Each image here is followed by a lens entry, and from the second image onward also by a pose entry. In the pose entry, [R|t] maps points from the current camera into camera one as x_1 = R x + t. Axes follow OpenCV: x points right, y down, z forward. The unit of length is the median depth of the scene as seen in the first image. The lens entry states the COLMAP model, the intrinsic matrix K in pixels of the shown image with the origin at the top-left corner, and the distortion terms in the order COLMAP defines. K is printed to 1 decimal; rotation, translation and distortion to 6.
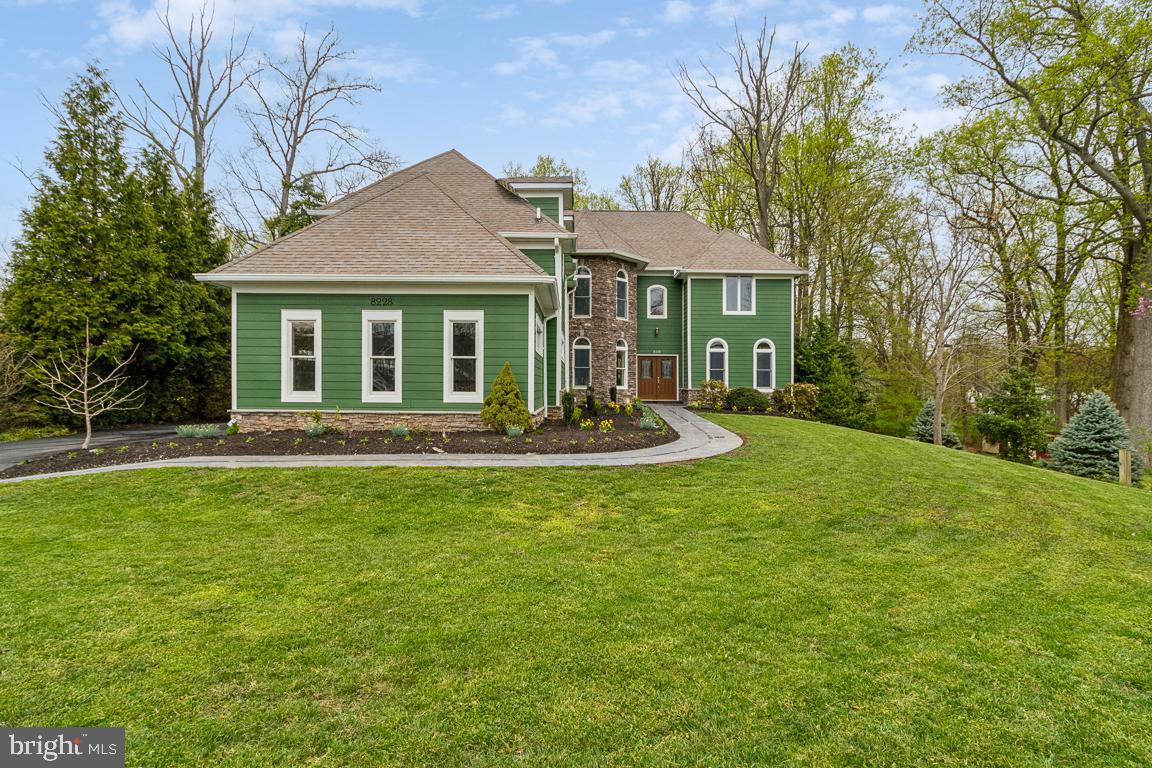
lens RADIAL K [[560.8, 0, 576.0], [0, 560.8, 384.0], [0, 0, 1]] dist [0.003289, 0.000522]
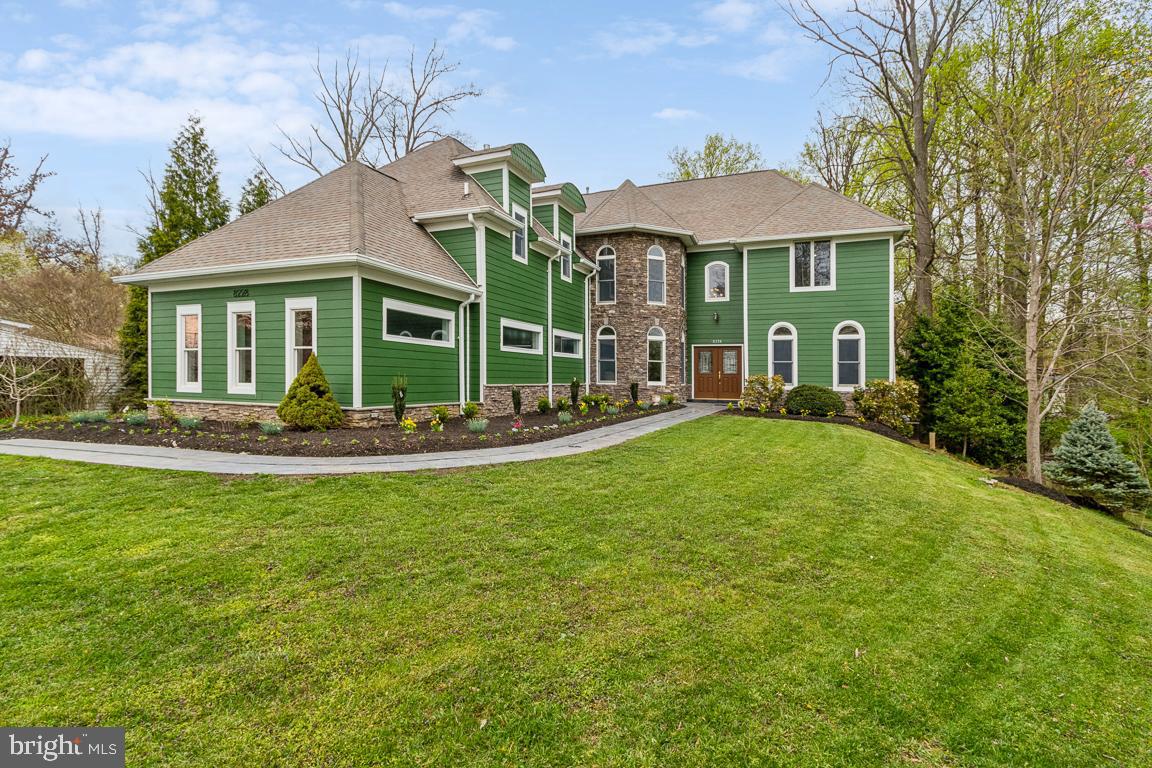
lens RADIAL K [[560.8, 0, 576.0], [0, 560.8, 384.0], [0, 0, 1]] dist [0.003289, 0.000522]
pose [[0.918685, 0.009774, -0.394871, 0.315767], [-0.007308, 0.999943, 0.007749, 0.001585], [0.394924, -0.004234, 0.918704, 0.164453]]
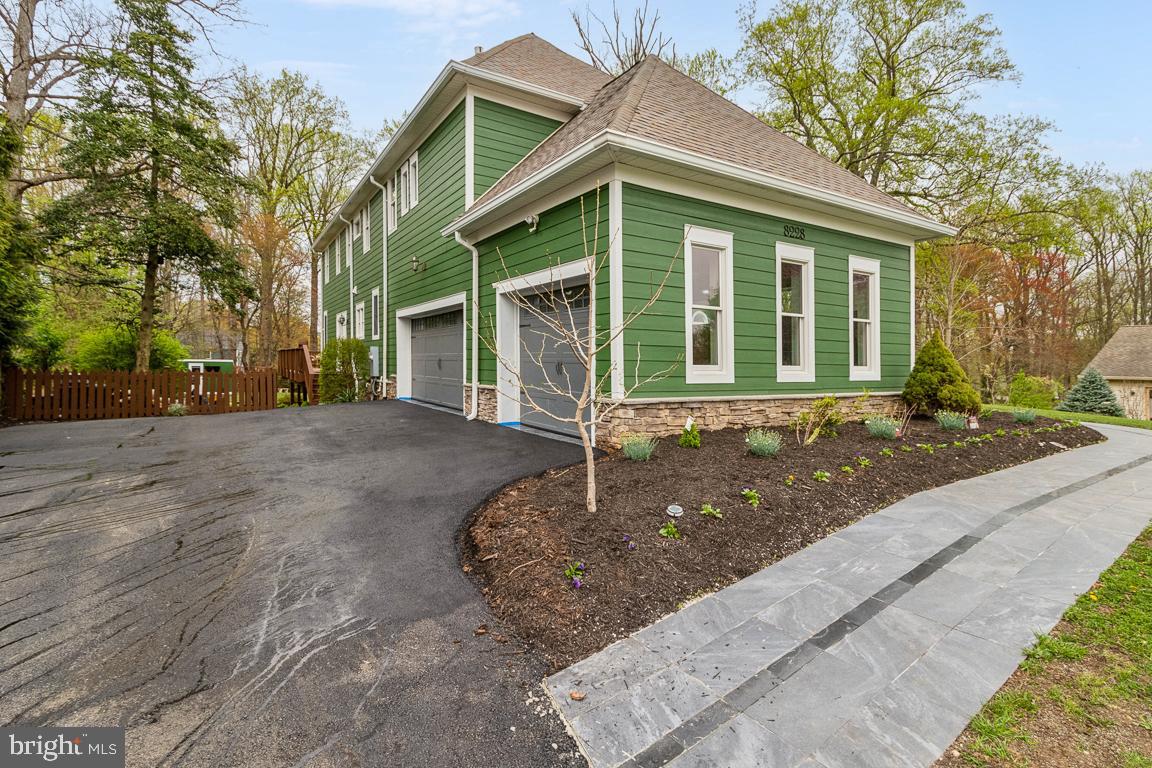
lens RADIAL K [[564.2, 0, 578.1], [0, 564.2, 358.0], [0, 0, 1]] dist [-0.000670, -0.000023]
pose [[0.852572, 0.007925, 0.522549, -0.482456], [-0.009200, 0.999958, -0.000155, 0.003422], [-0.522528, -0.004676, 0.852609, 0.293246]]
